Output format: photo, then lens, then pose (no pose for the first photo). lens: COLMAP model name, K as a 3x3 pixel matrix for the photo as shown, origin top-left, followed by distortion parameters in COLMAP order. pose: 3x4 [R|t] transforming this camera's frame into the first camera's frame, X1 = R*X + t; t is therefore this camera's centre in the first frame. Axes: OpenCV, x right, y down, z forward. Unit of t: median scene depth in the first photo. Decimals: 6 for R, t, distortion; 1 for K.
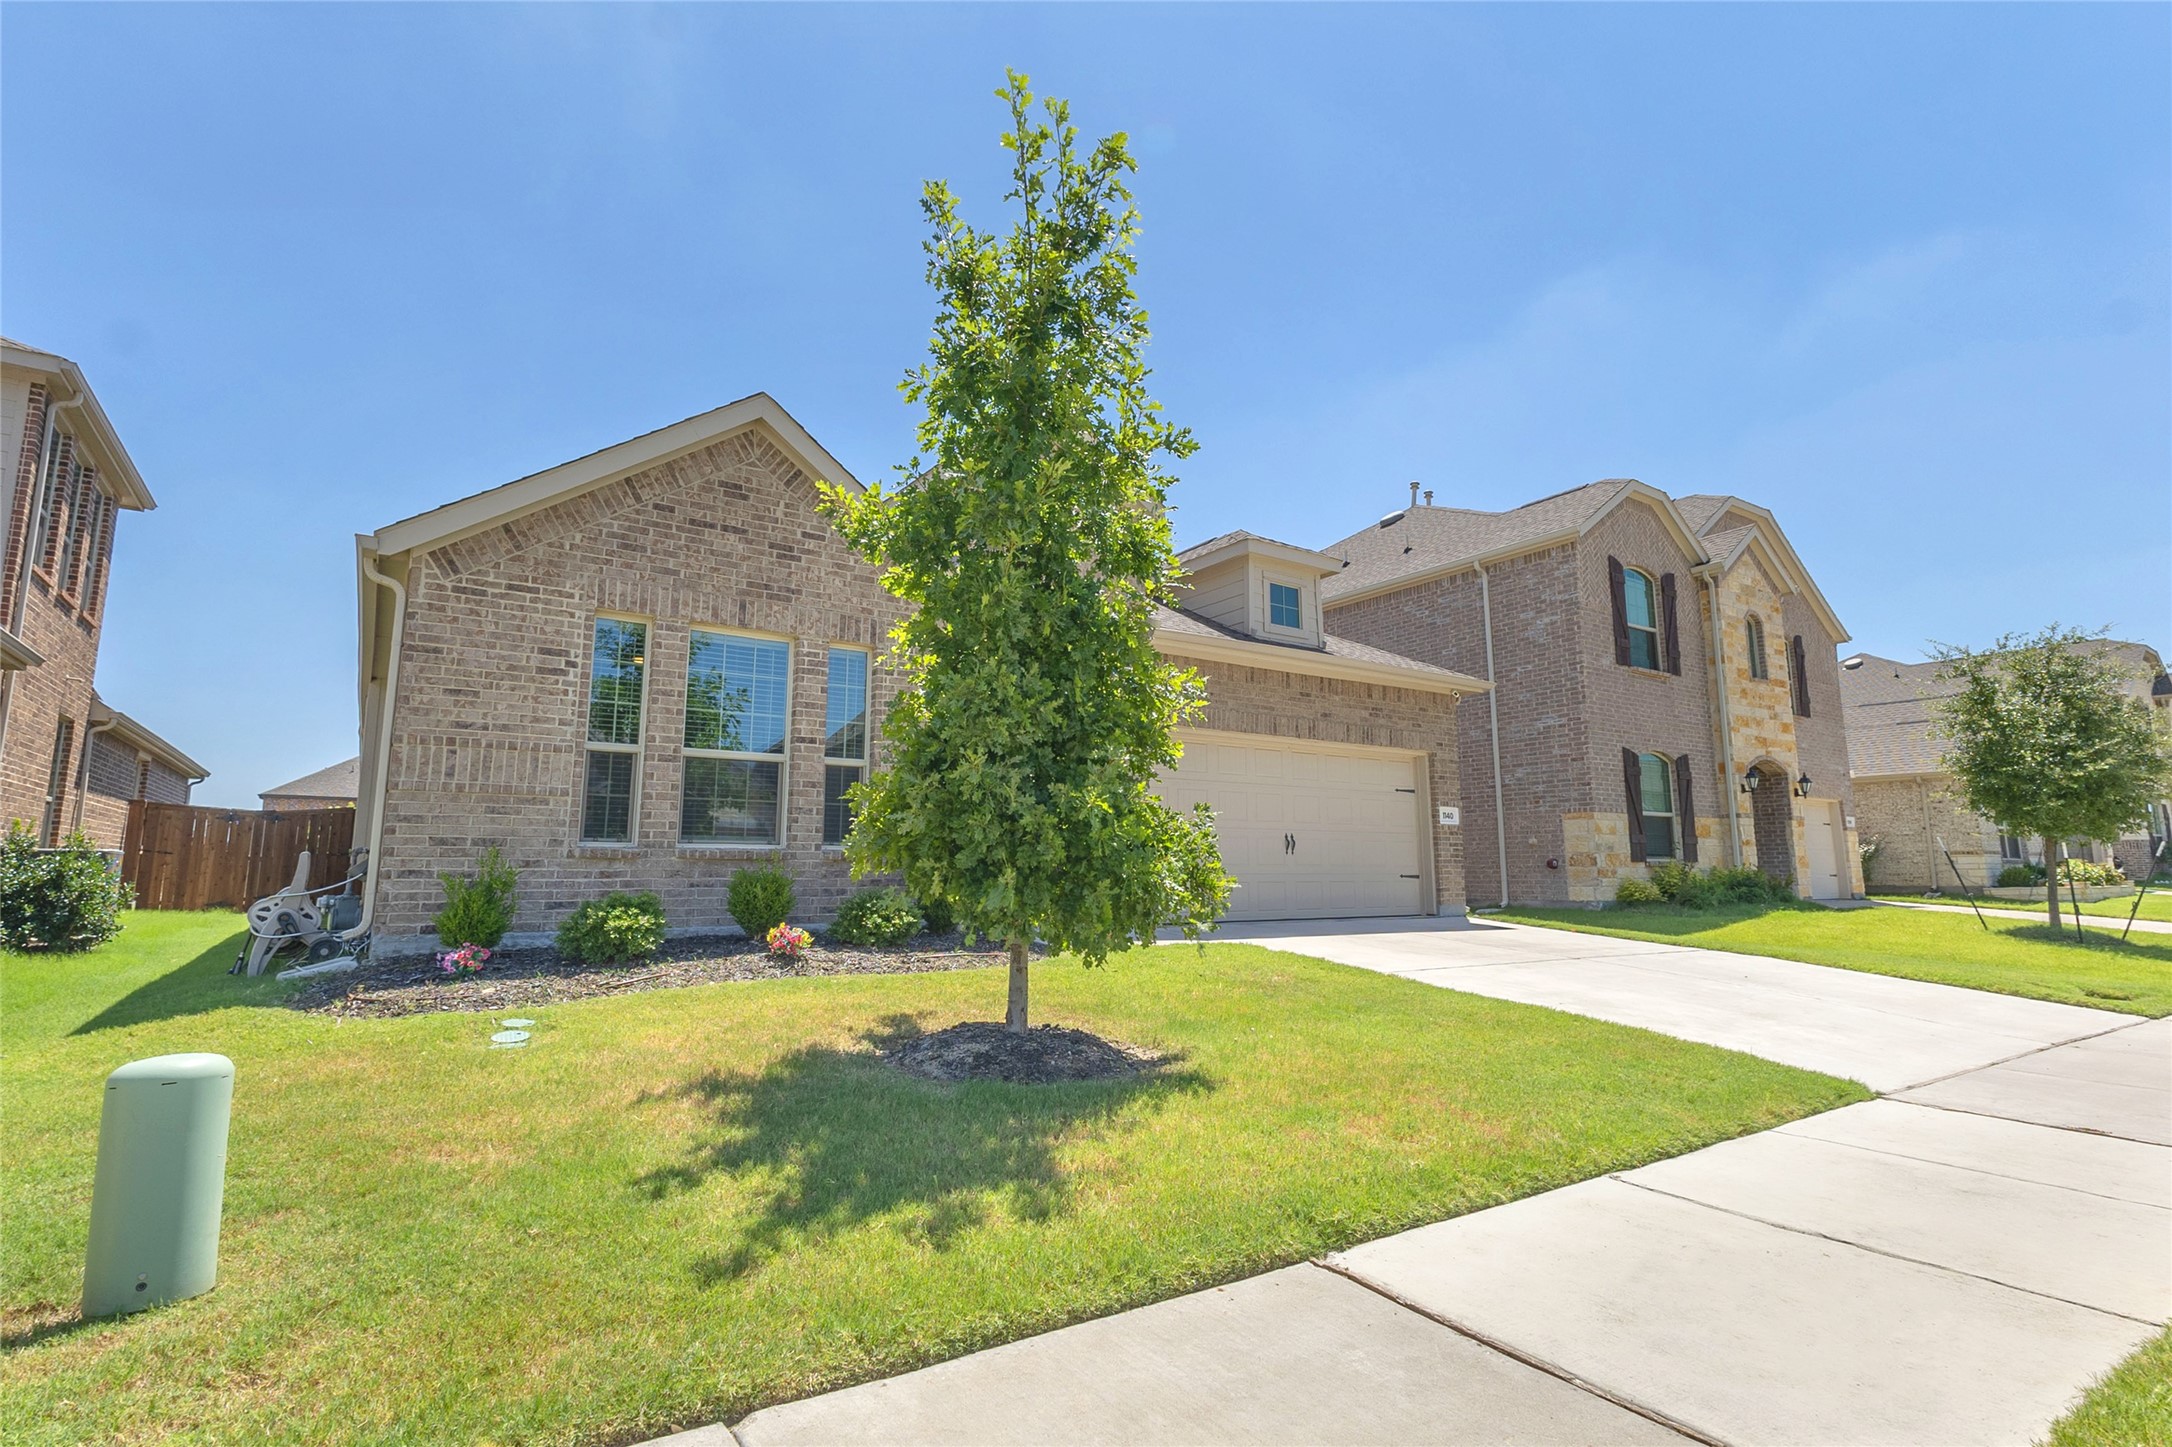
lens RADIAL K [[1028.0, 0, 1063.8], [0, 1028.0, 723.3], [0, 0, 1]] dist [0.018385, -0.000306]
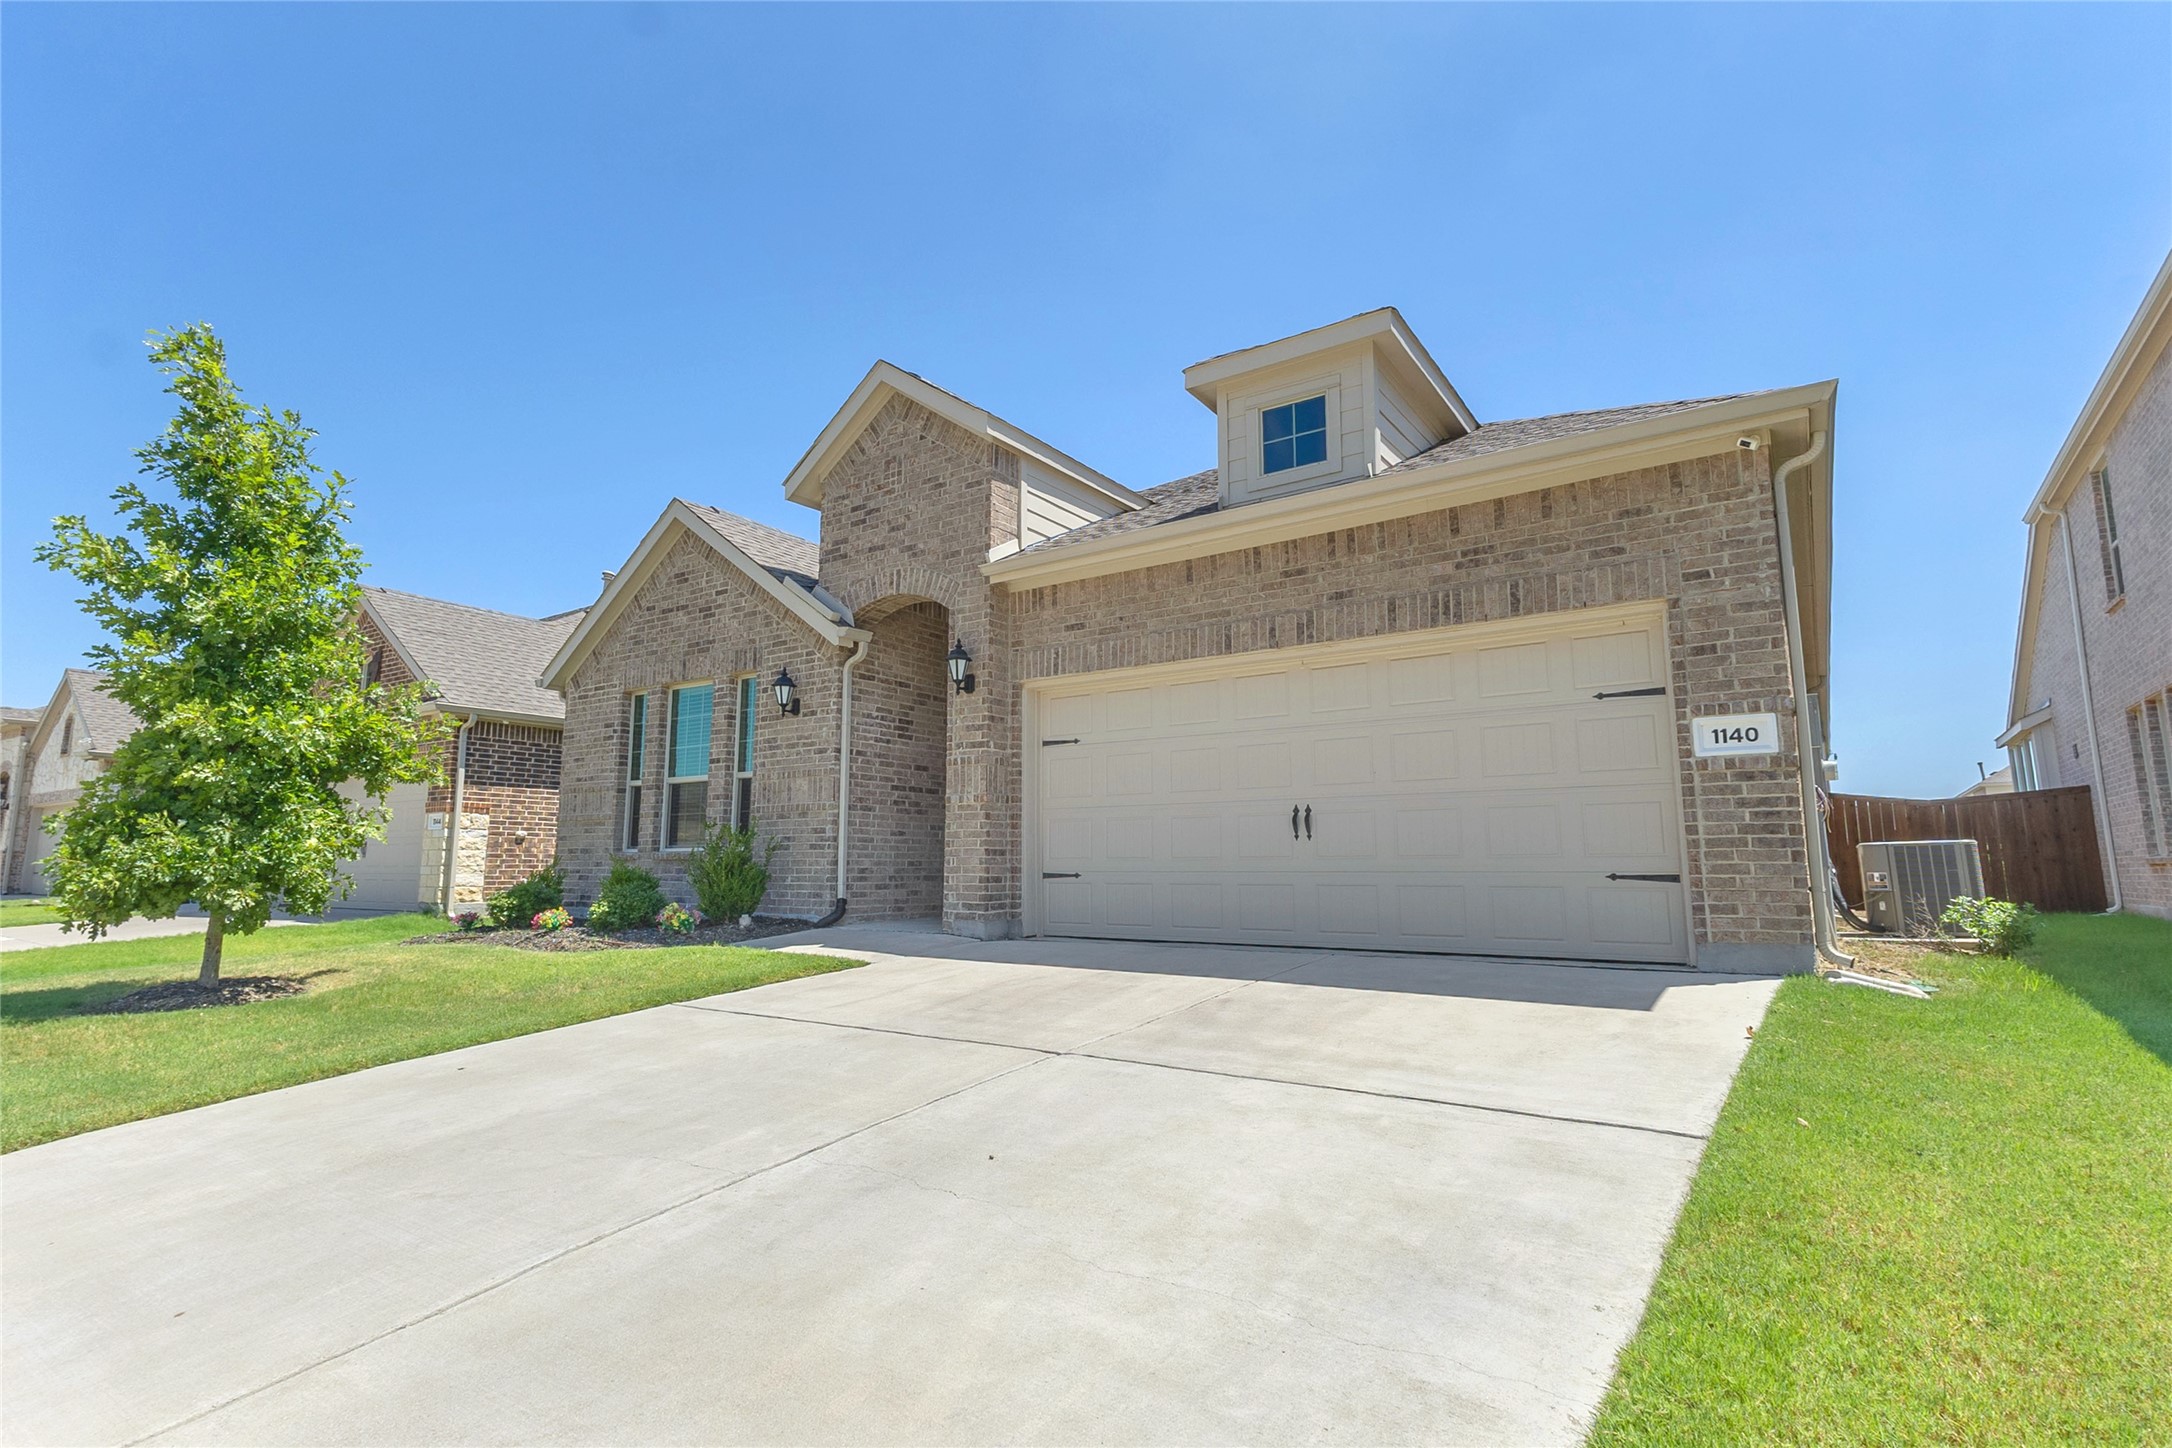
lens RADIAL K [[1028.0, 0, 1100.1], [0, 1028.0, 735.9], [0, 0, 1]] dist [0.018385, -0.000306]
pose [[0.387979, -0.120648, -0.913737, 0.712816], [0.131807, 0.988468, -0.074550, 0.094153], [0.912195, -0.091513, 0.399407, 0.636467]]
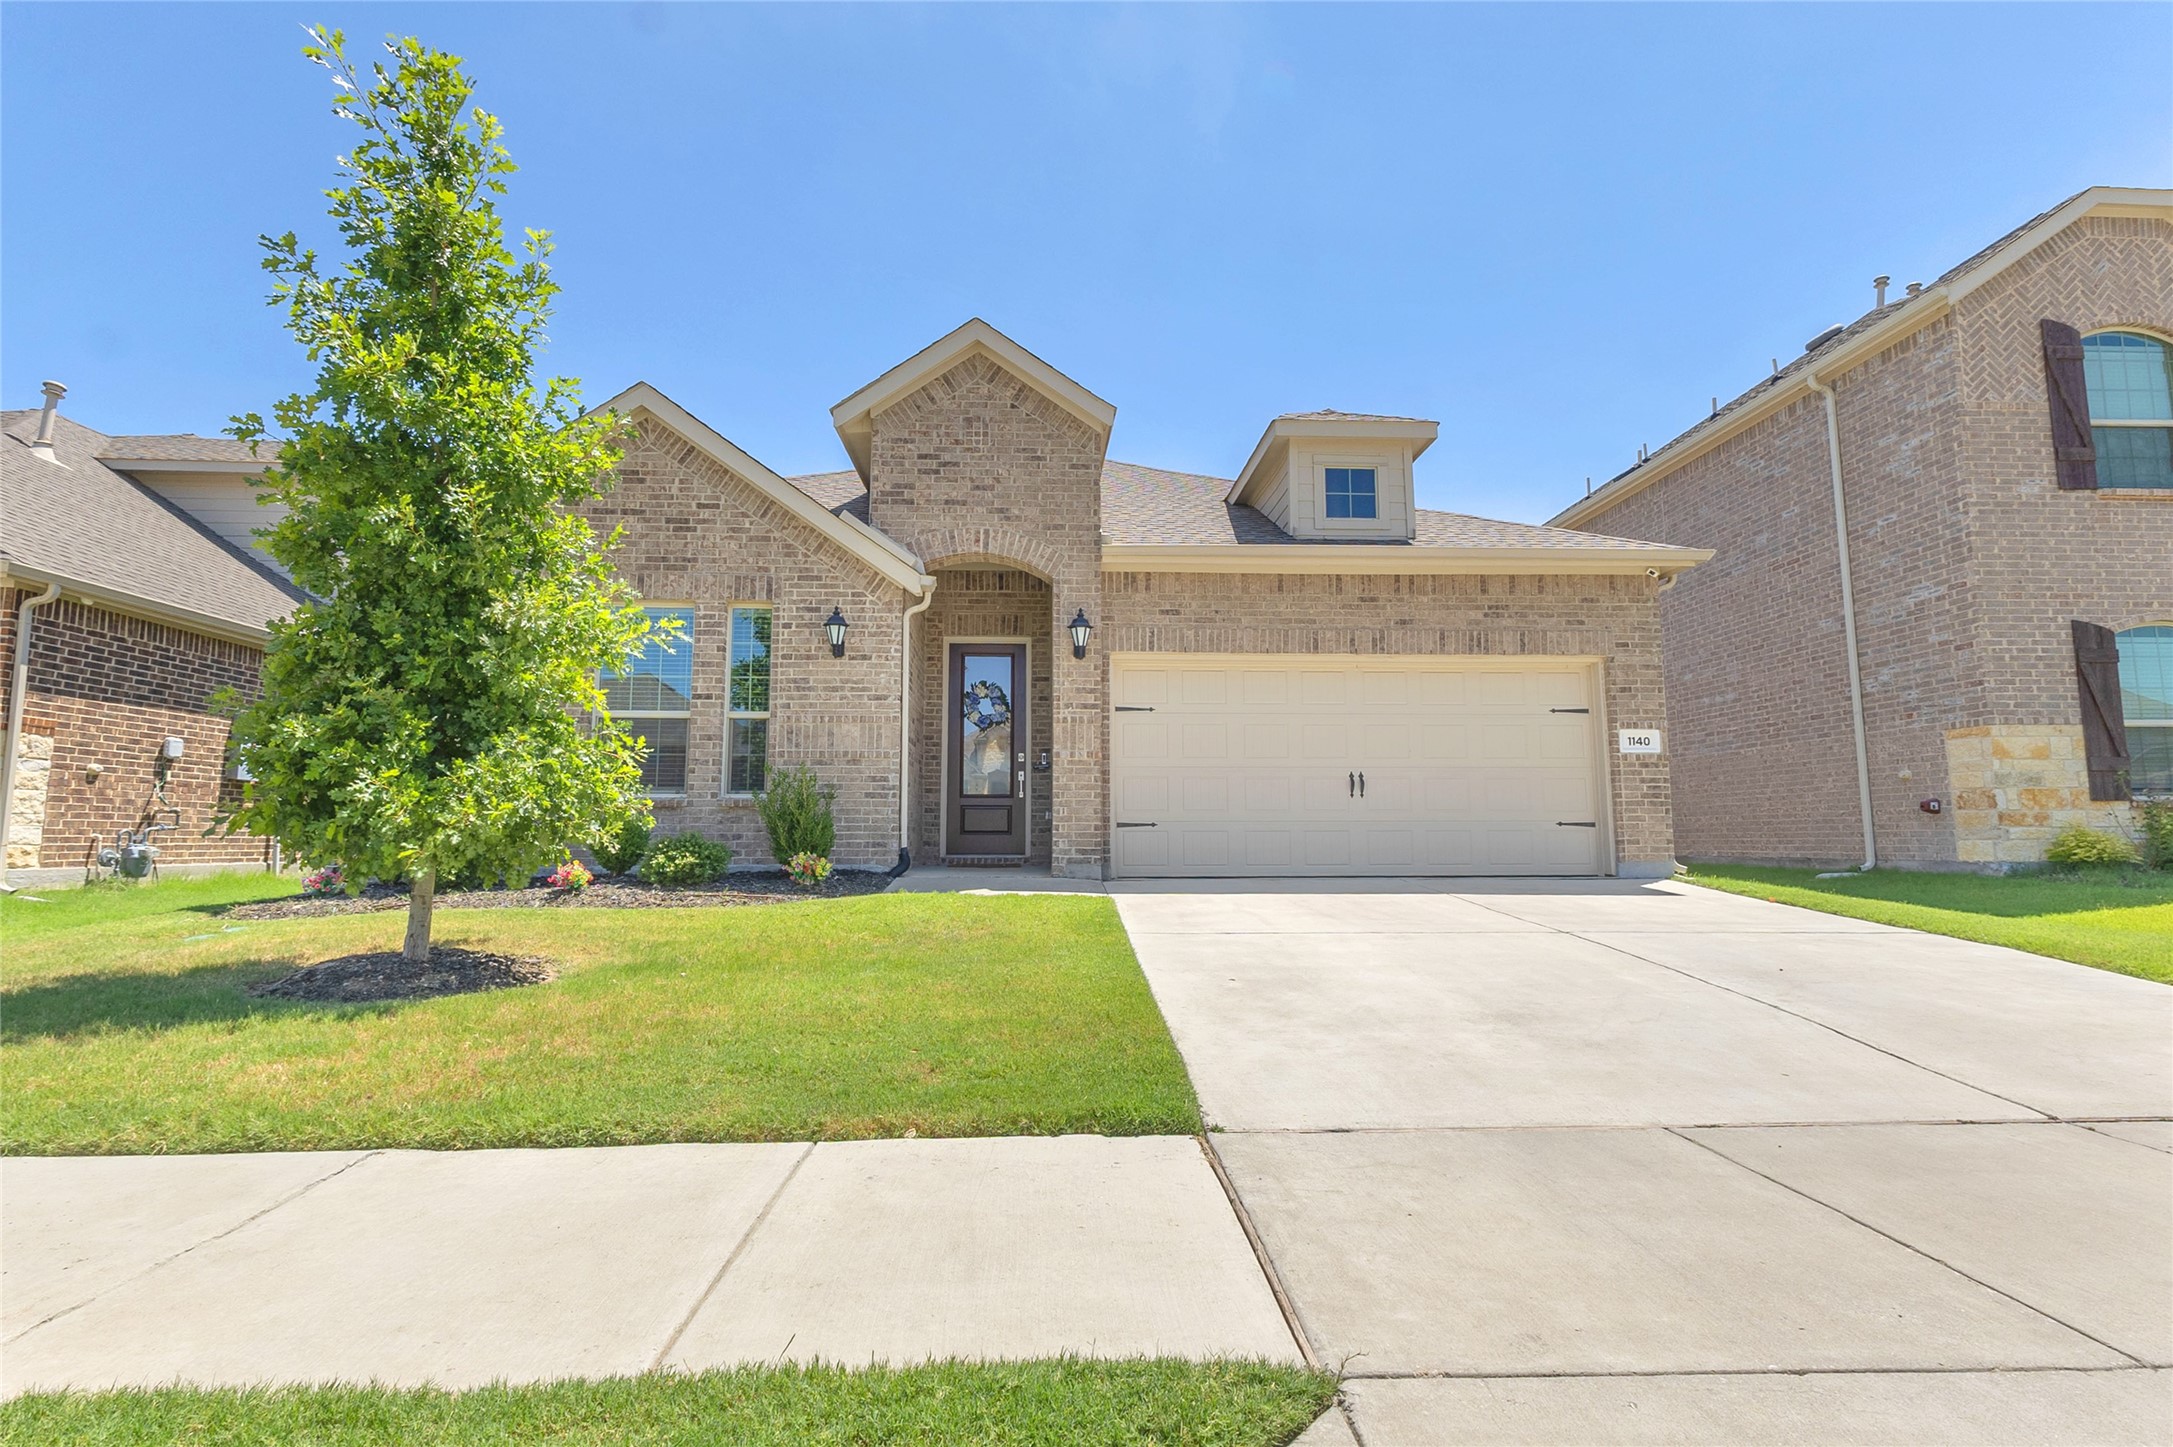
lens RADIAL K [[1028.5, 0, 1076.5], [0, 1028.5, 728.7], [0, 0, 1]] dist [0.018385, -0.000306]
pose [[0.860859, -0.053361, -0.506037, 0.432227], [0.074406, 0.996997, 0.021444, 0.038259], [0.503373, -0.056112, 0.862245, 0.180049]]
